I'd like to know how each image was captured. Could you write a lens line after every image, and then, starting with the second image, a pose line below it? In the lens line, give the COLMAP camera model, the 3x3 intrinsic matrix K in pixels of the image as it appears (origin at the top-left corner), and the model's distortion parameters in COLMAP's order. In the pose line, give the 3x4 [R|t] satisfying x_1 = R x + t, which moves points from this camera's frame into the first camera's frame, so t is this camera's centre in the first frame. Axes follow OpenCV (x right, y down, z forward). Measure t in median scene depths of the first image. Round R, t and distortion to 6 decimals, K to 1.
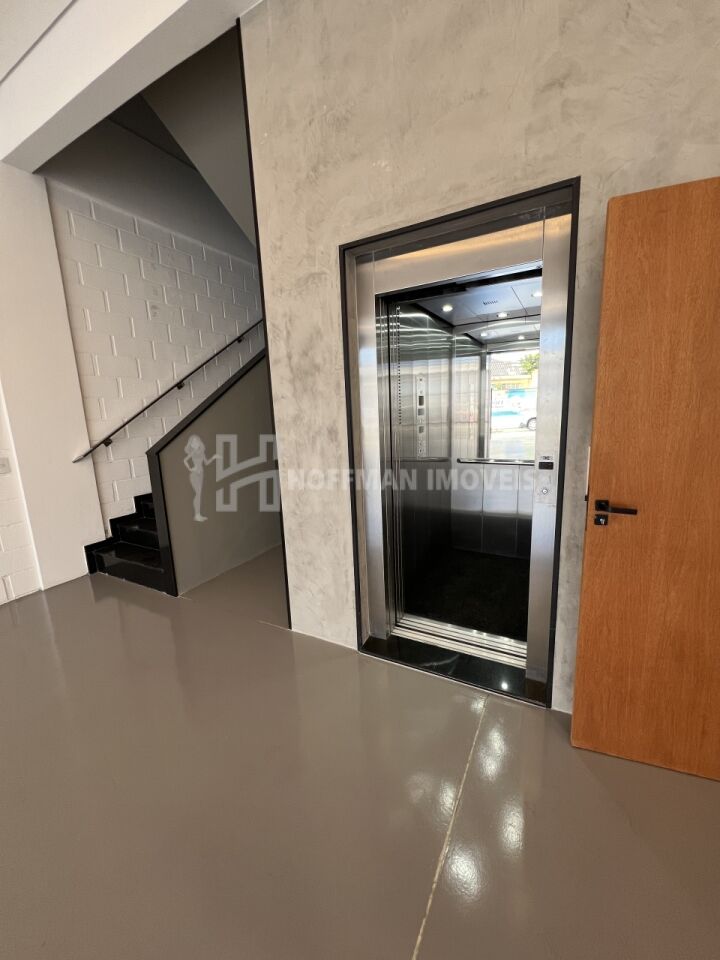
lens RADIAL K [[383.1, 0, 360.5], [0, 383.1, 479.4], [0, 0, 1]] dist [-0.000221, -0.000207]
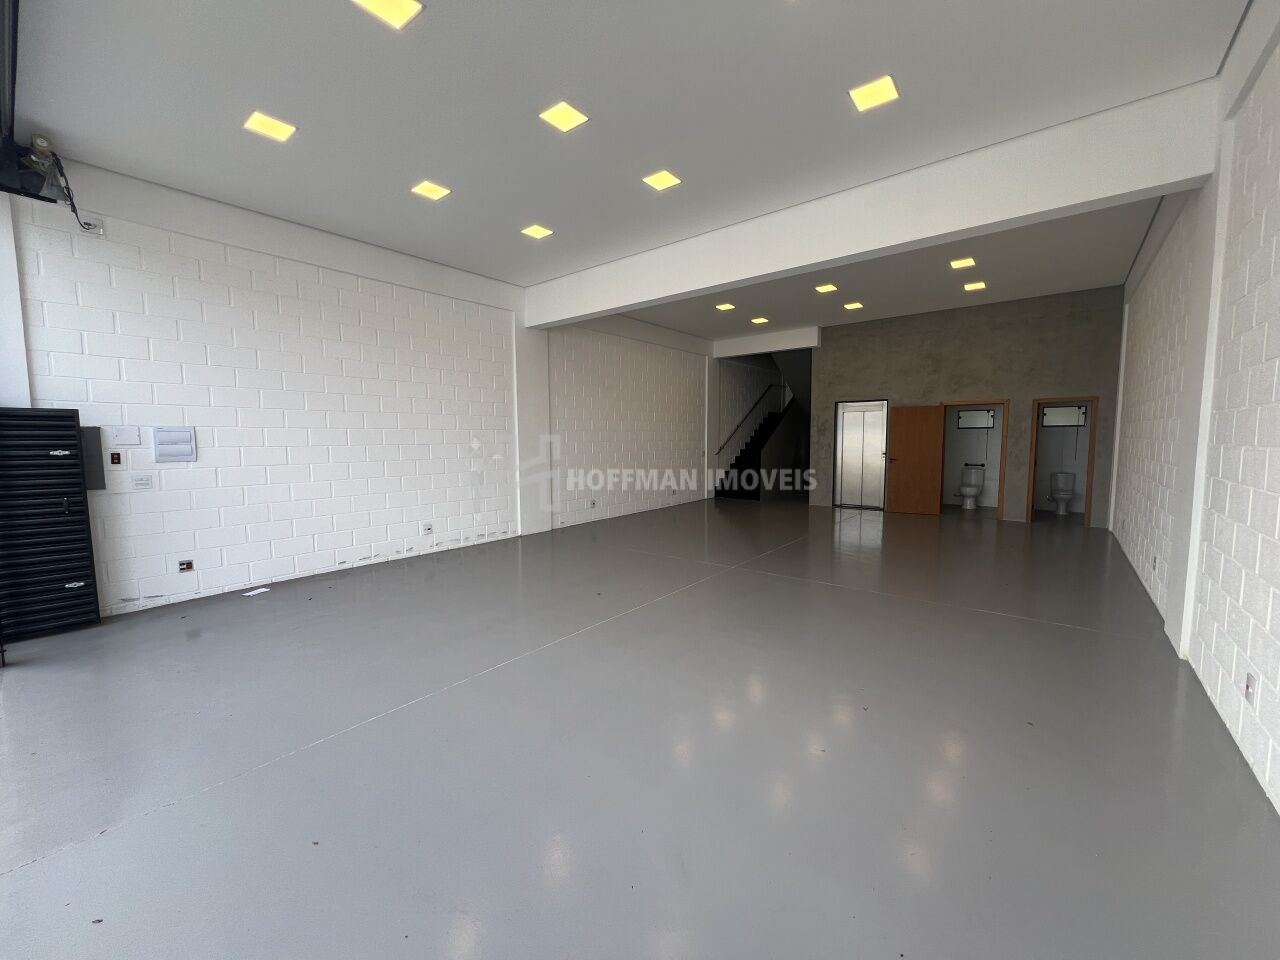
lens RADIAL K [[510.8, 0, 636.5], [0, 510.8, 476.5], [0, 0, 1]] dist [-0.000221, -0.000207]
pose [[0.983306, 0.050970, -0.174674, -1.079934], [-0.068492, 0.993042, -0.095797, 0.824834], [0.168576, 0.106162, 0.979955, -4.396642]]
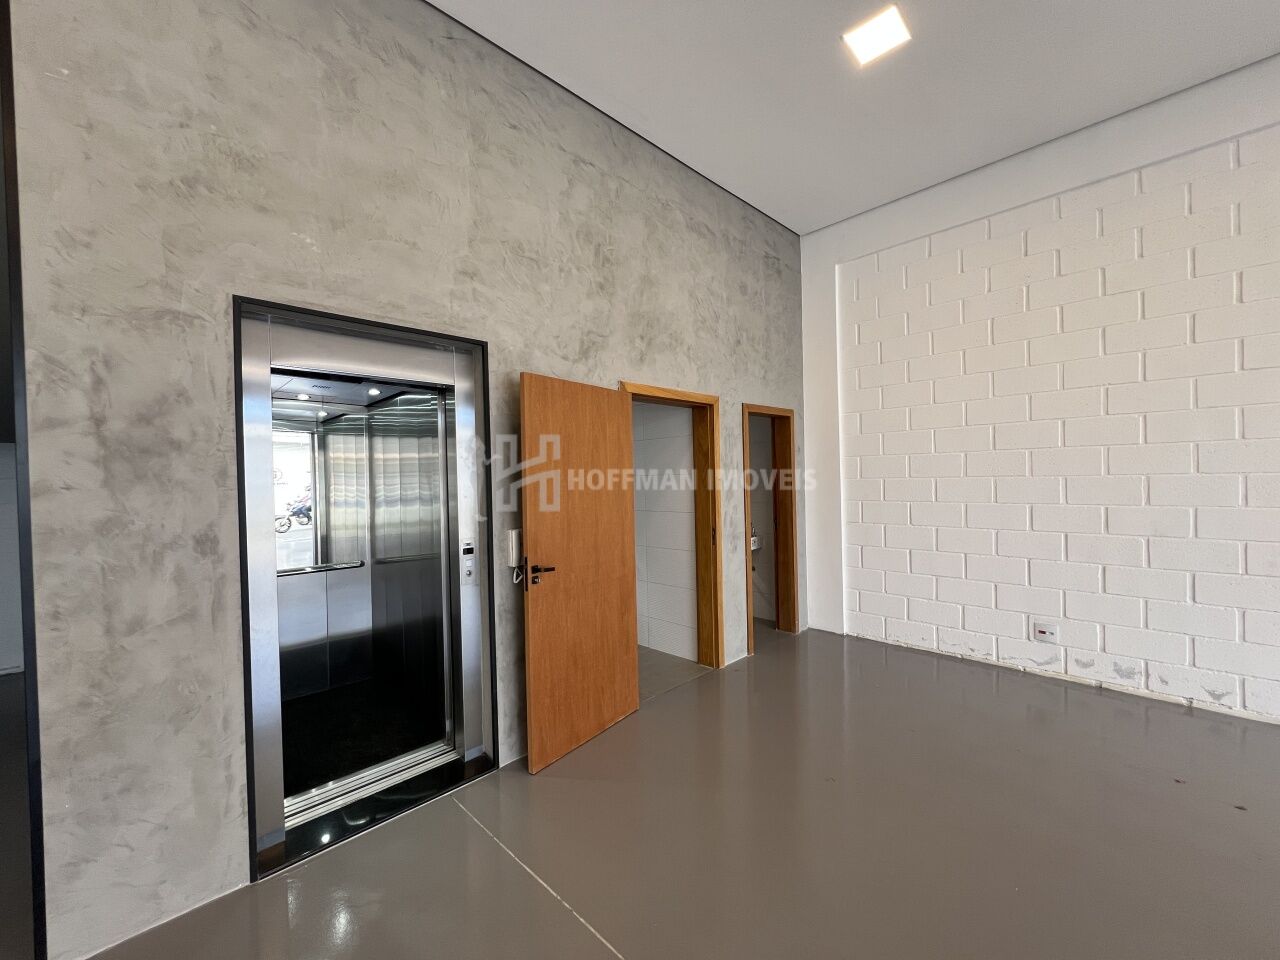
lens RADIAL K [[510.8, 0, 643.2], [0, 510.8, 482.4], [0, 0, 1]] dist [-0.000221, -0.000207]
pose [[0.277208, 0.031120, 0.960306, -0.717313], [0.187419, 0.978524, -0.085813, -0.006647], [-0.942353, 0.203768, 0.265422, 0.037097]]
